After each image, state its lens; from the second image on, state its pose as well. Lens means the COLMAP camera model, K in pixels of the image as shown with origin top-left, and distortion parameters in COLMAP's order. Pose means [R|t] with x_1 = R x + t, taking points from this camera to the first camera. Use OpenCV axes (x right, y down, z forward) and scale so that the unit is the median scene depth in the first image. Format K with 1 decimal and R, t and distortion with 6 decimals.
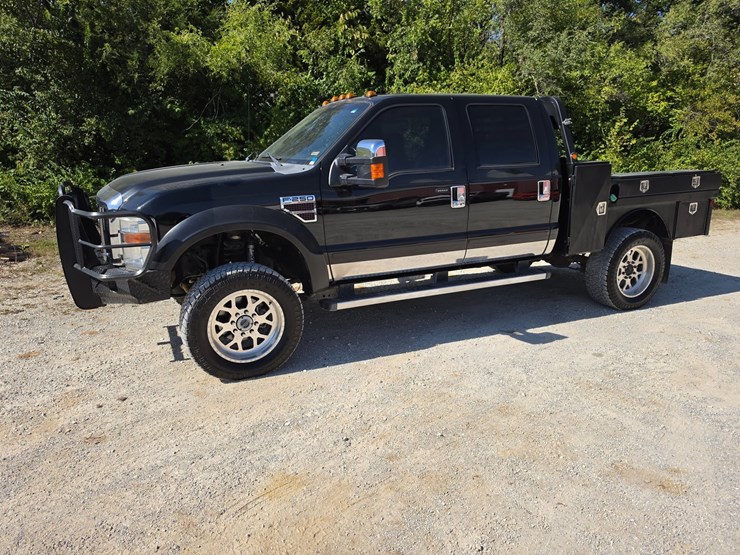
lens RADIAL K [[521.2, 0, 370.0], [0, 521.2, 277.5], [0, 0, 1]] dist [-0.005526, -0.006664]
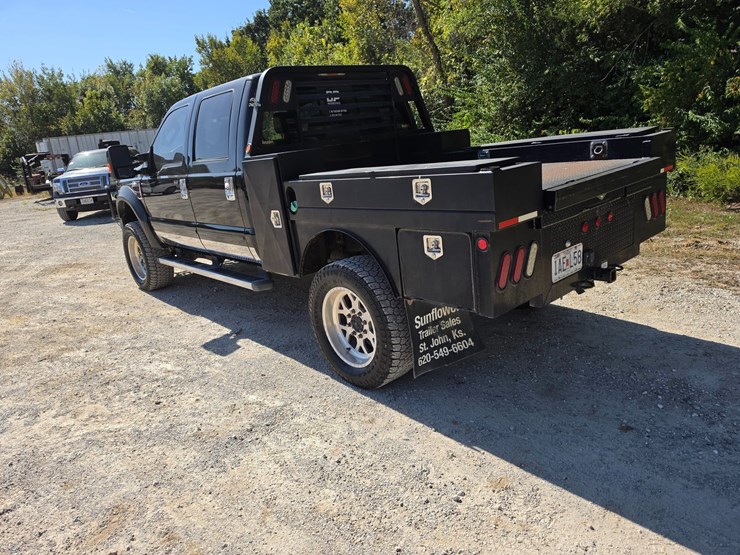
lens RADIAL K [[509.7, 0, 359.7], [0, 509.7, 276.3], [0, 0, 1]] dist [0.091734, -0.142497]
pose [[0.279233, 0.226910, -0.933028, 1.183435], [-0.133565, 0.971410, 0.196272, -0.214141], [0.950889, 0.069814, 0.301557, 0.897786]]
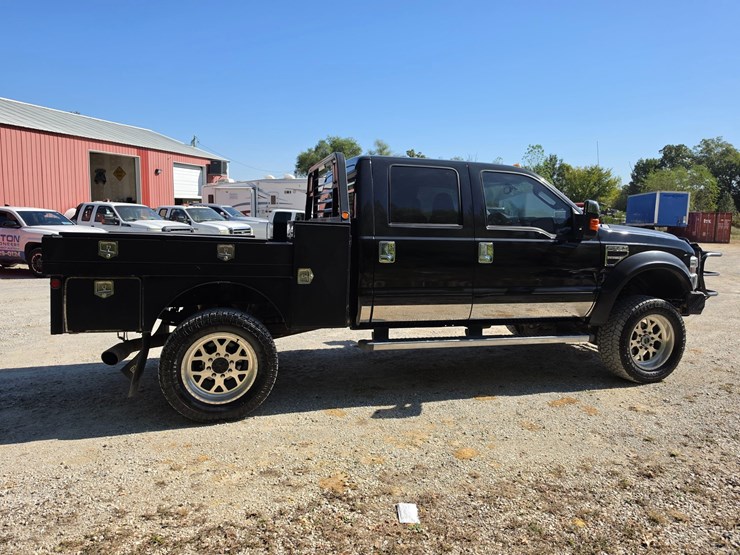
lens RADIAL K [[512.0, 0, 376.8], [0, 512.0, 266.3], [0, 0, 1]] dist [0.080915, -0.114702]
pose [[-0.990788, -0.024942, 0.133102, 0.051735], [0.019278, 0.946902, 0.320943, -0.509666], [-0.134039, 0.320552, -0.937699, 2.124081]]
